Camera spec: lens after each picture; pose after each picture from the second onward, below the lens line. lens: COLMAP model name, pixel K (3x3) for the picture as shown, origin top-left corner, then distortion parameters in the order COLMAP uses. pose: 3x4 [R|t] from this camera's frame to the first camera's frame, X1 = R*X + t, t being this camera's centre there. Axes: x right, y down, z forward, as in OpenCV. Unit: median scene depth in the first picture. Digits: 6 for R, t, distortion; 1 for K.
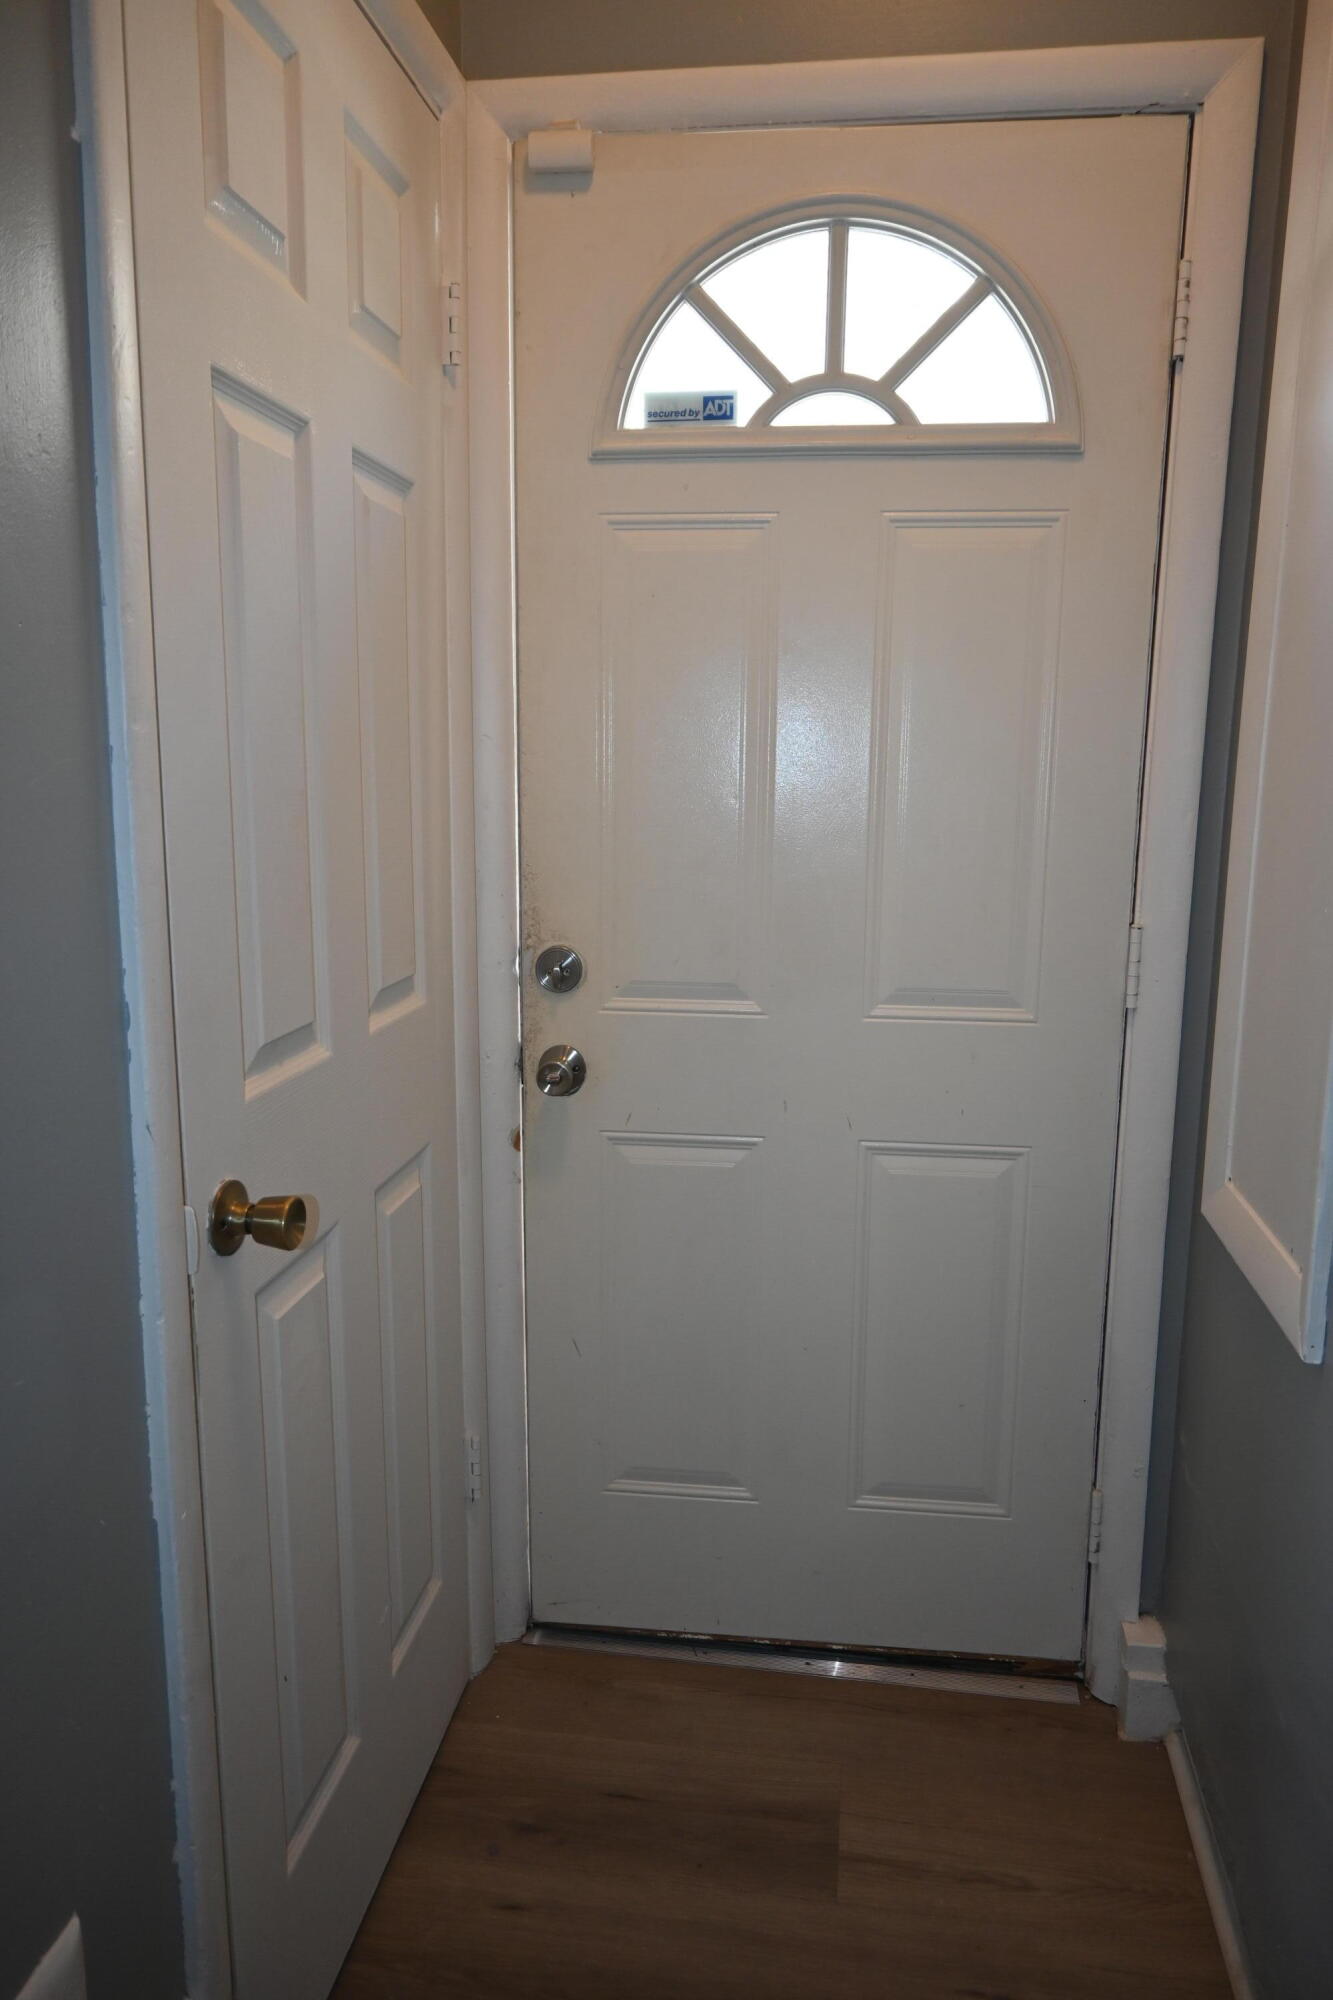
lens RADIAL K [[1388.3, 0, 669.2], [0, 1388.3, 1007.0], [0, 0, 1]] dist [0.012414, -0.004246]
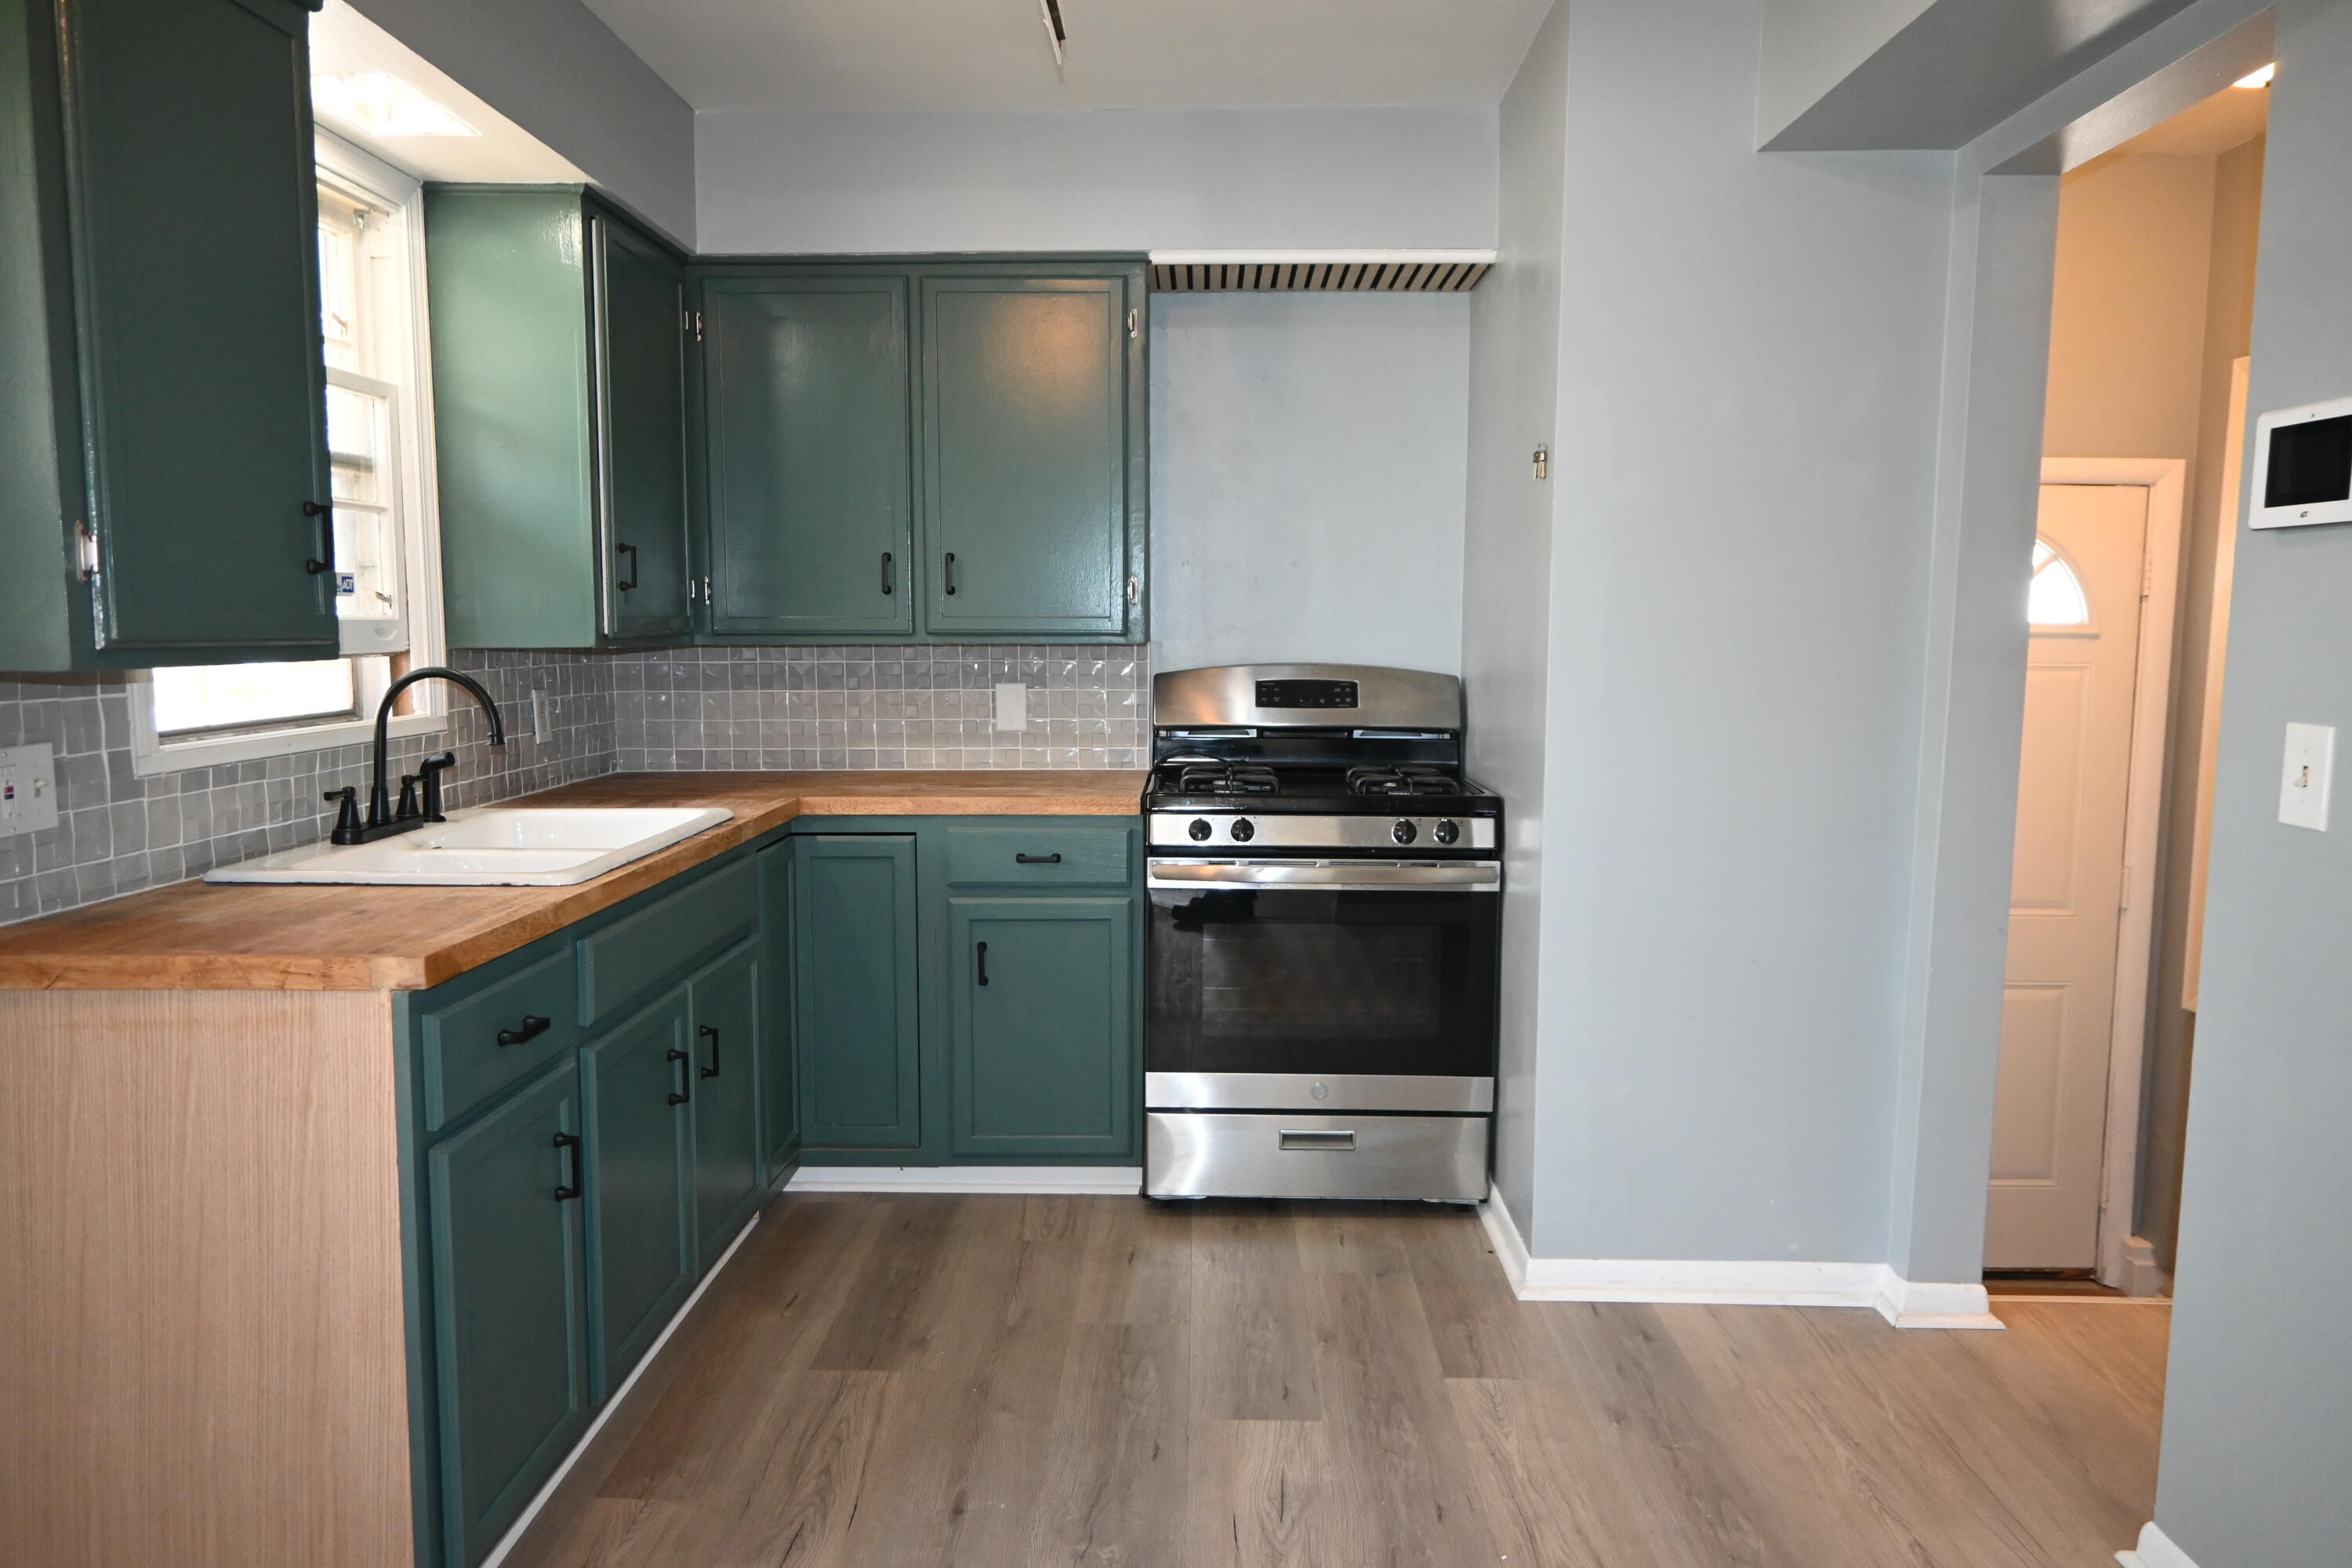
lens RADIAL K [[1632.6, 0, 1174.7], [0, 1632.6, 781.4], [0, 0, 1]] dist [0.012414, -0.004246]
pose [[0.993014, -0.012285, 0.117354, -1.214576], [0.021542, 0.996726, -0.077937, -0.025022], [-0.116012, 0.079920, 0.990027, -1.099307]]
